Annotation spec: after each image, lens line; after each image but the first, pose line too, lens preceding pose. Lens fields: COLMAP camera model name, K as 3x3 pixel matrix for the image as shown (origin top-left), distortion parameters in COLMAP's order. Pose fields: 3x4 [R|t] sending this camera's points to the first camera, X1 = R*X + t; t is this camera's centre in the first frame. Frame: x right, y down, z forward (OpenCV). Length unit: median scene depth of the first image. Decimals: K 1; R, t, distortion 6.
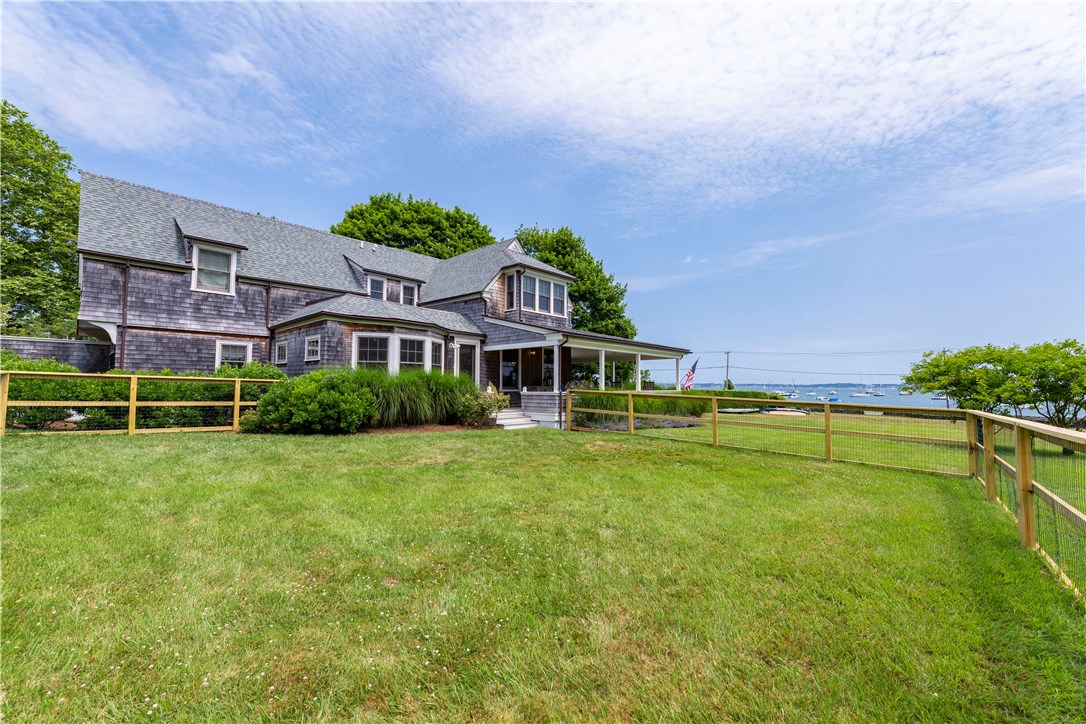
lens RADIAL K [[435.0, 0, 543.0], [0, 435.0, 362.0], [0, 0, 1]] dist [-0.001058, 0.000209]
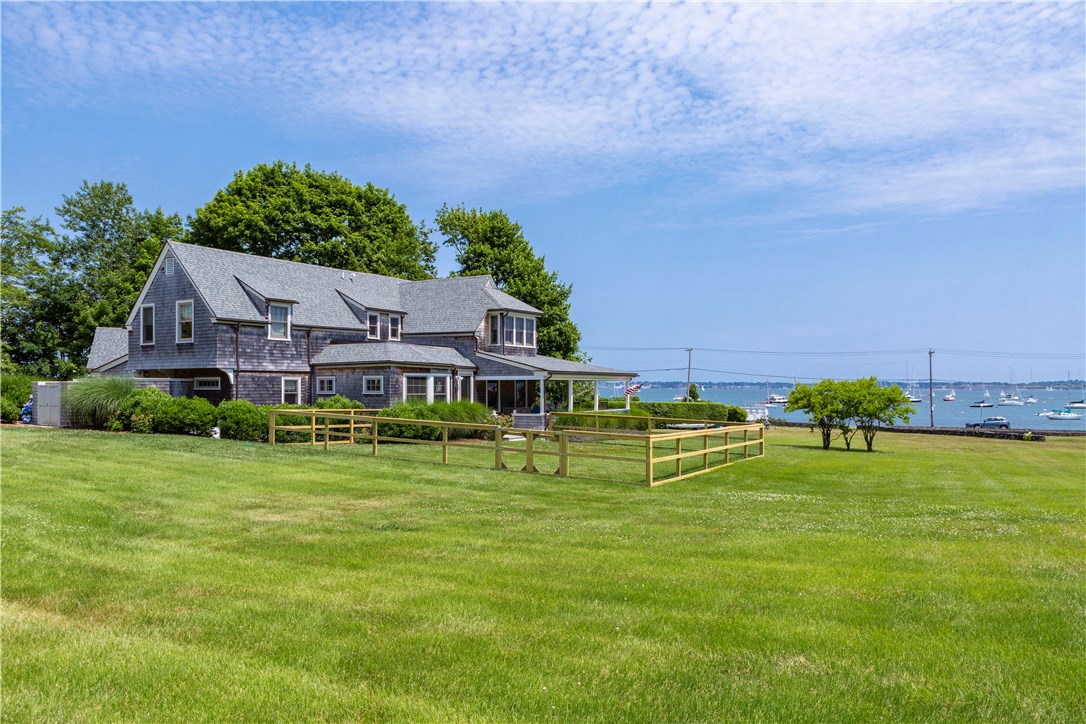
lens RADIAL K [[878.6, 0, 543.0], [0, 878.6, 362.0], [0, 0, 1]] dist [0.000752, -0.000351]
pose [[0.977927, -0.000883, 0.208943, -0.459415], [-0.006041, 0.999454, 0.032497, -0.155180], [-0.208857, -0.033042, 0.977388, -1.426219]]
